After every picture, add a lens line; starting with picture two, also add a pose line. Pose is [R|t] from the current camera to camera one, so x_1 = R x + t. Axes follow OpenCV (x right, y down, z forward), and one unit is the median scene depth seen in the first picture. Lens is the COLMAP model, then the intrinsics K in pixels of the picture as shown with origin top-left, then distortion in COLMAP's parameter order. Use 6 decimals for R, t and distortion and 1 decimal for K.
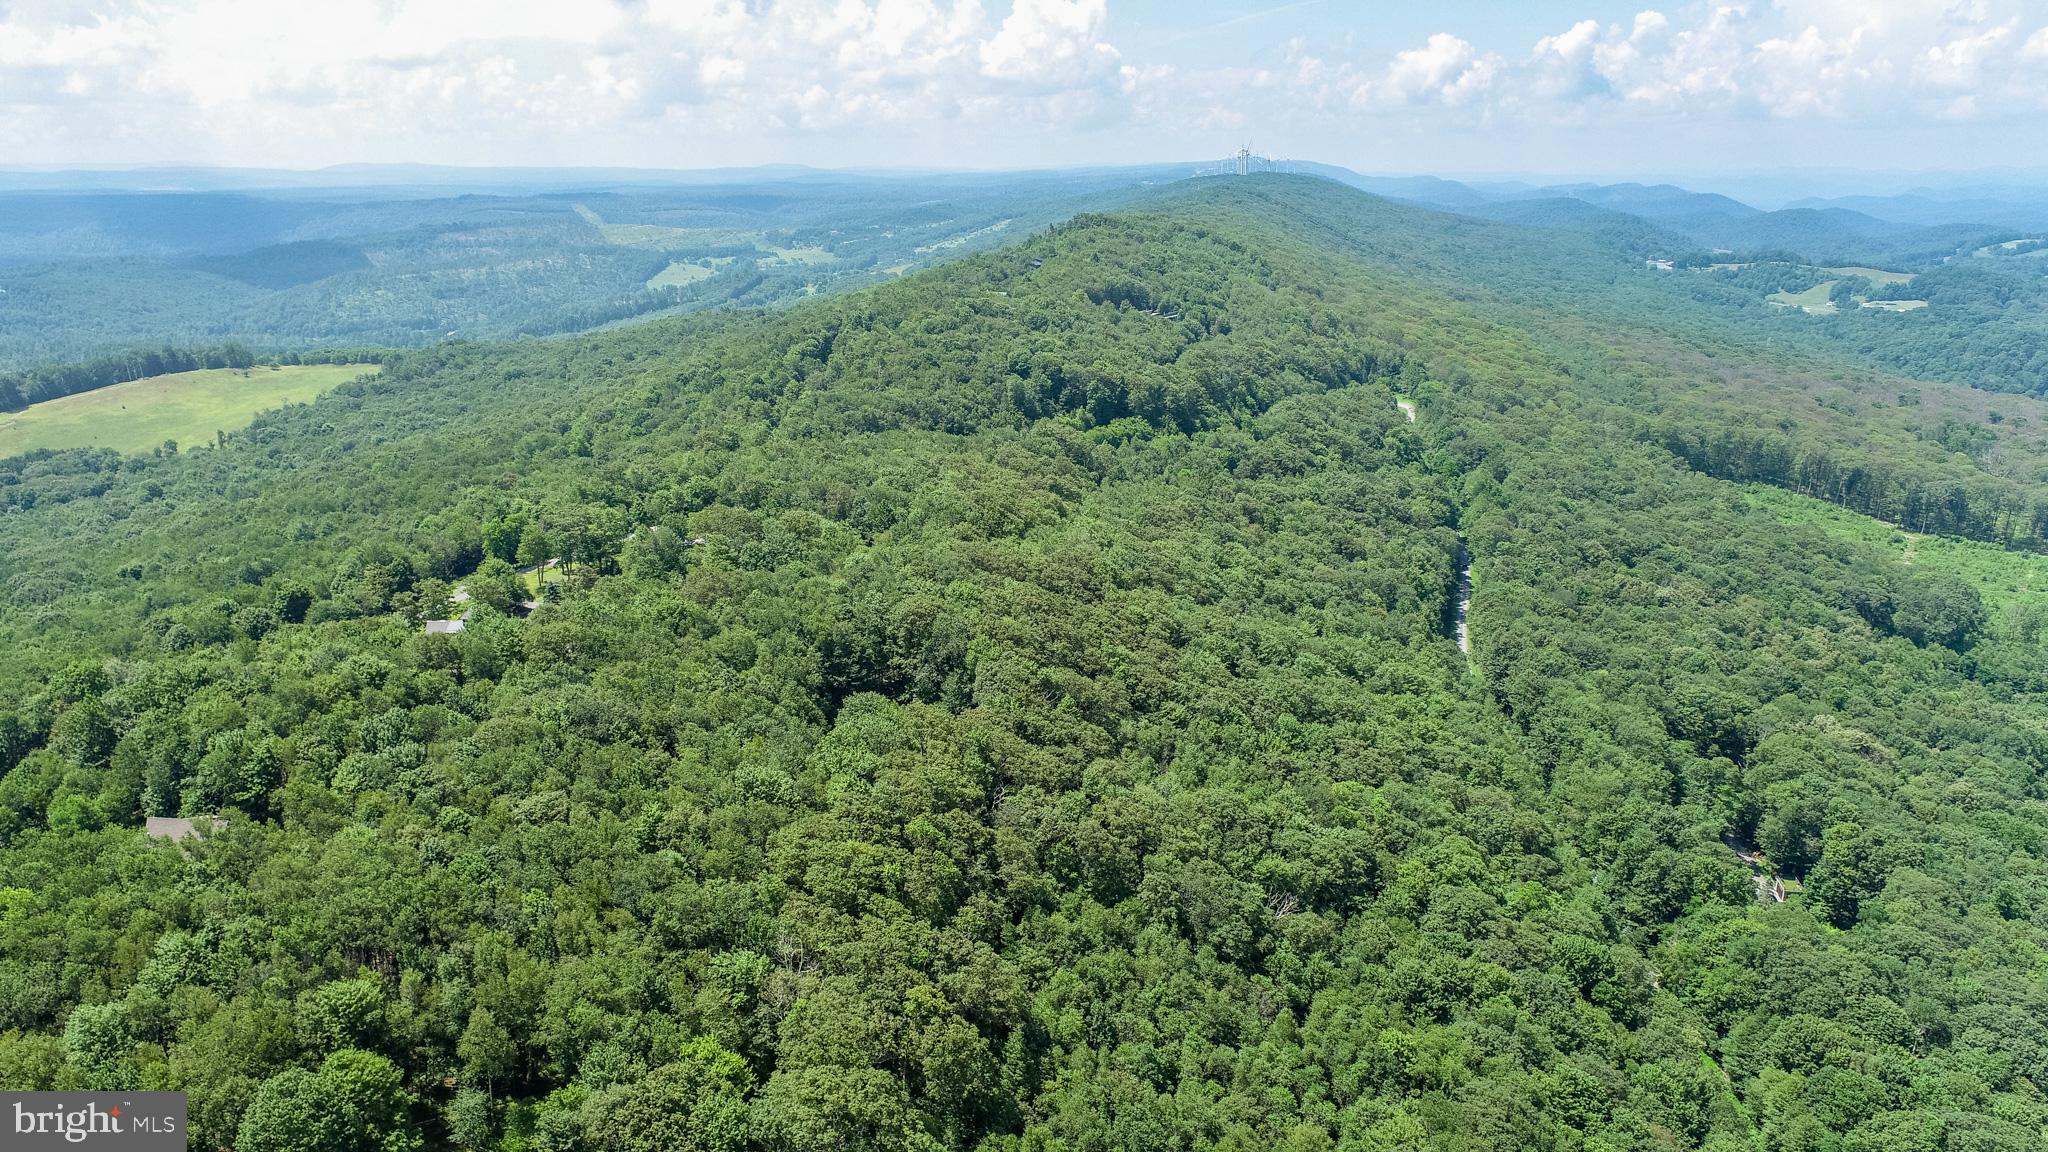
lens RADIAL K [[1383.7, 0, 1018.6], [0, 1383.7, 578.6], [0, 0, 1]] dist [-0.014795, 0.006888]
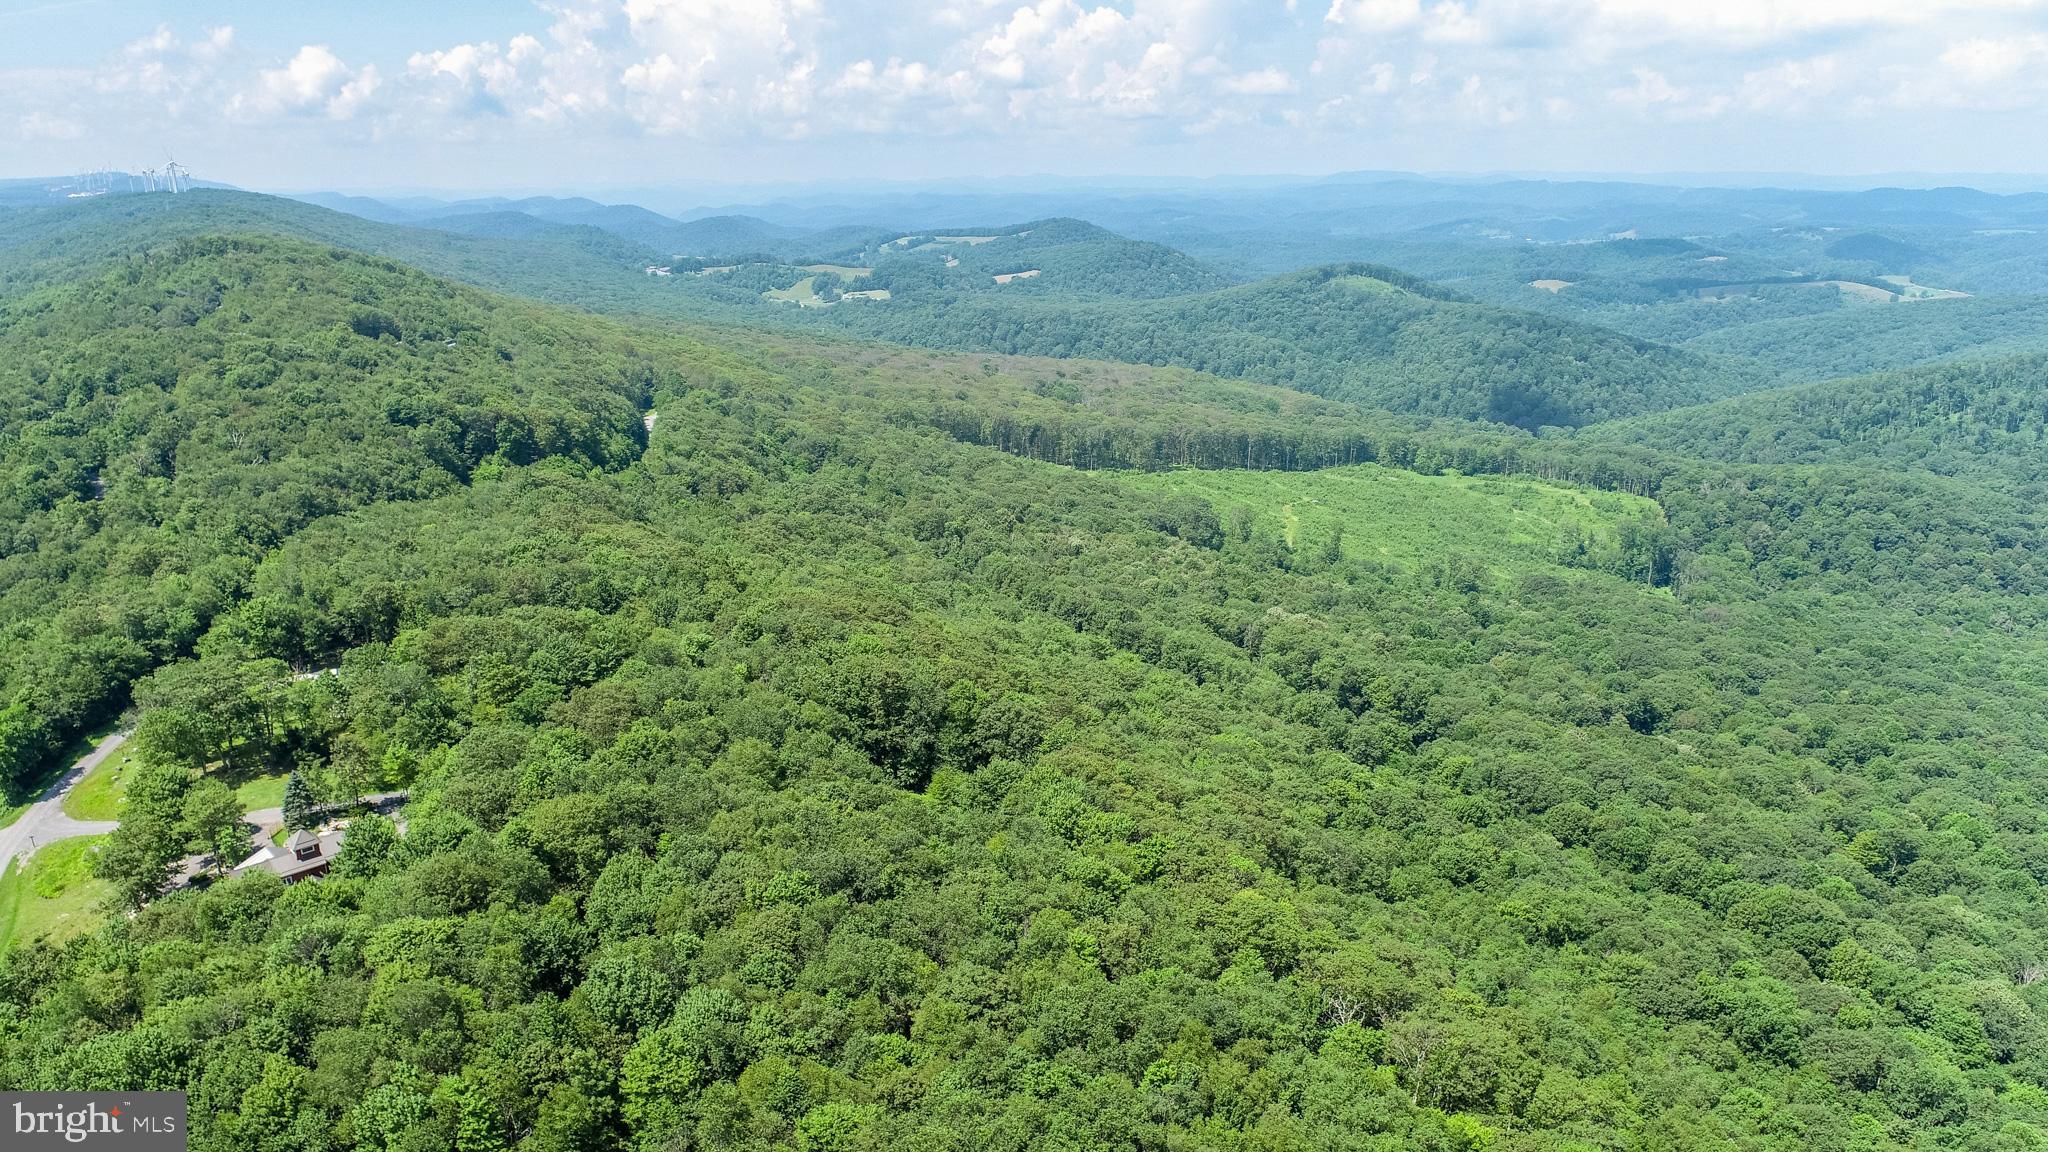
lens RADIAL K [[1382.2, 0, 1020.0], [0, 1382.2, 583.0], [0, 0, 1]] dist [-0.014627, 0.004928]
pose [[0.738383, -0.192788, 0.646237, -0.278560], [0.197467, 0.978075, 0.066160, -0.036673], [-0.644823, 0.078759, 0.760263, 0.139935]]
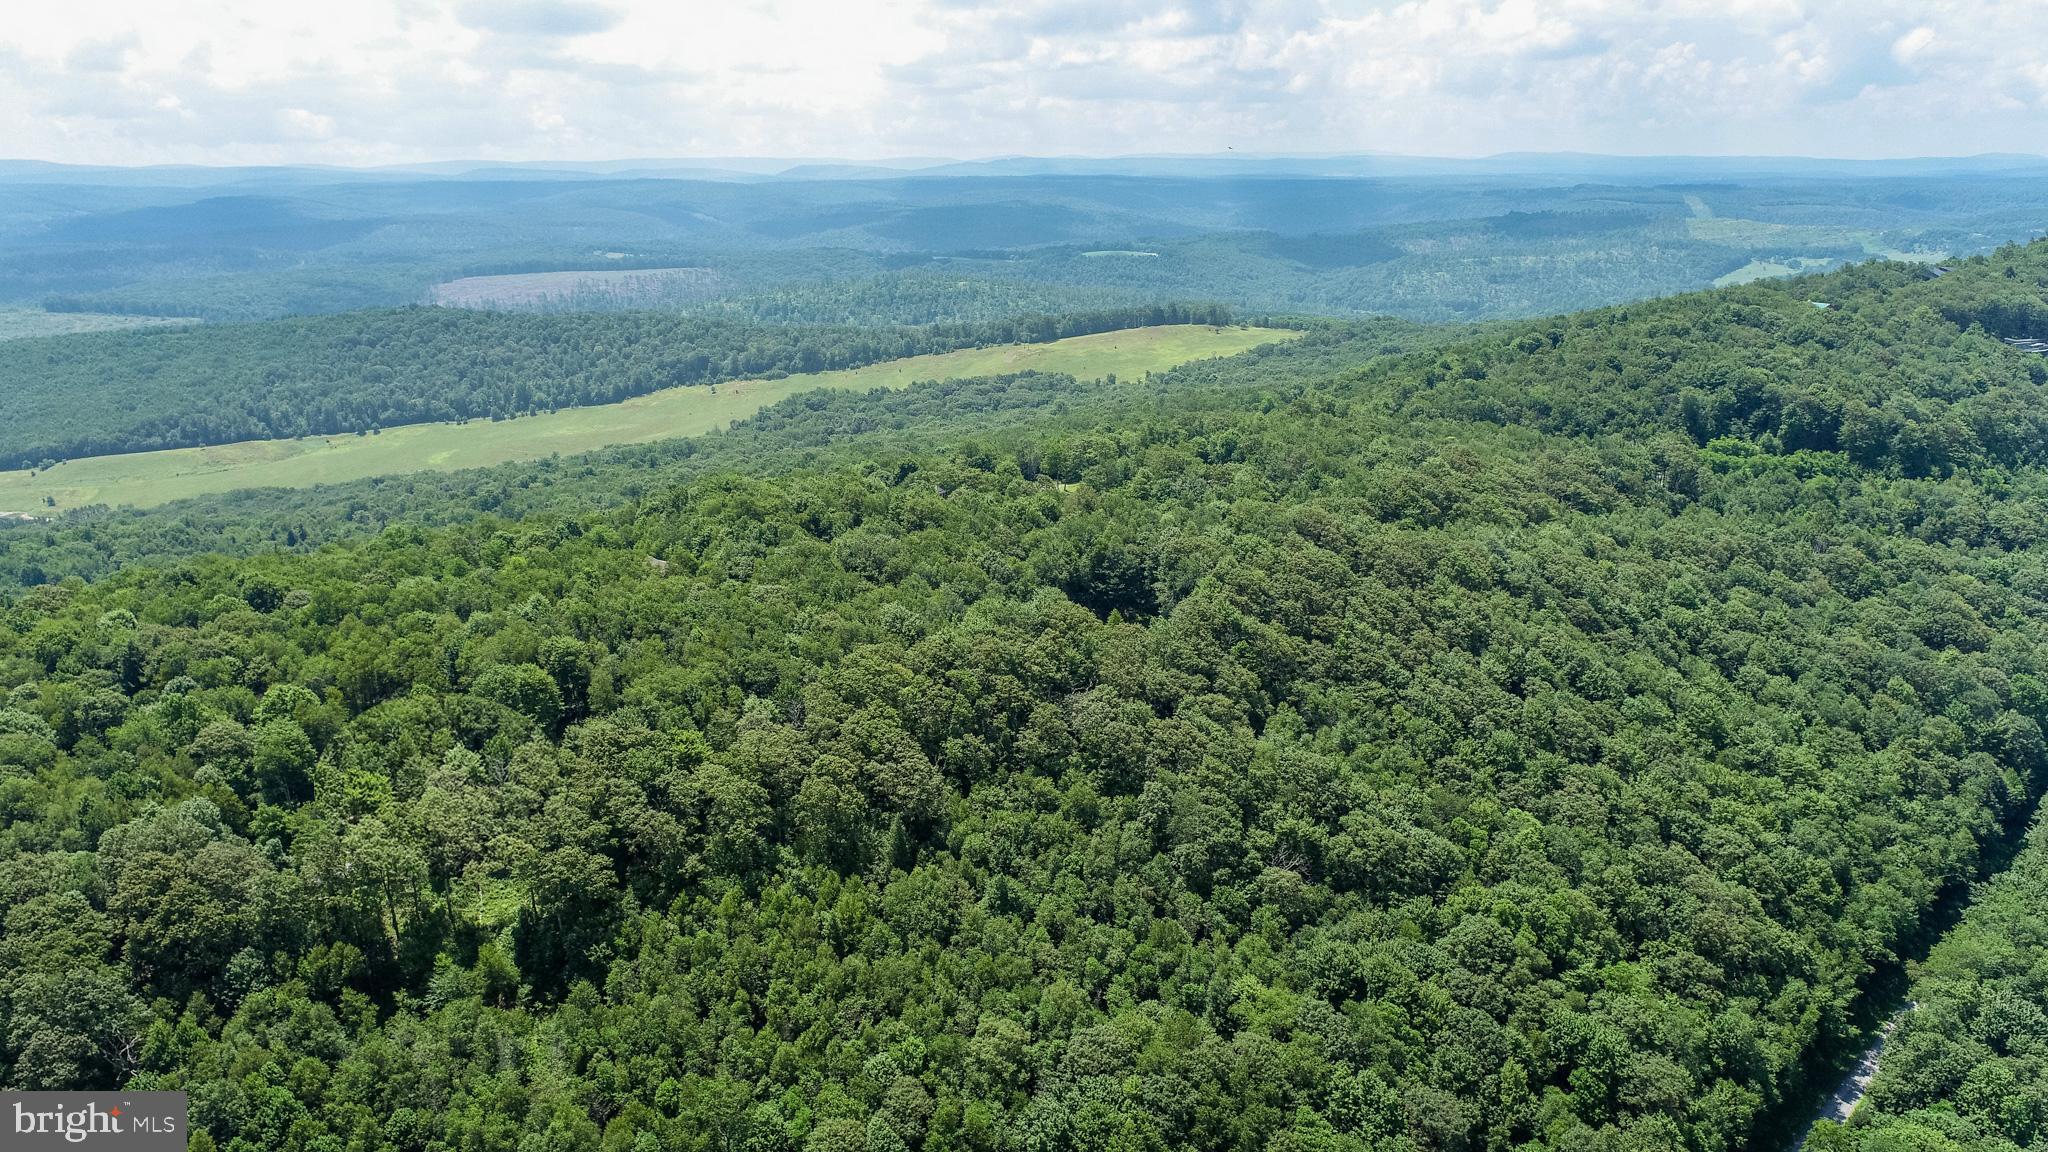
lens RADIAL K [[1377.3, 0, 1020.5], [0, 1377.3, 603.9], [0, 0, 1]] dist [-0.005580, -0.000157]
pose [[0.713977, 0.214894, -0.666377, 0.308129], [-0.197990, 0.974857, 0.102240, -0.010733], [0.671593, 0.058940, 0.738572, 0.029200]]
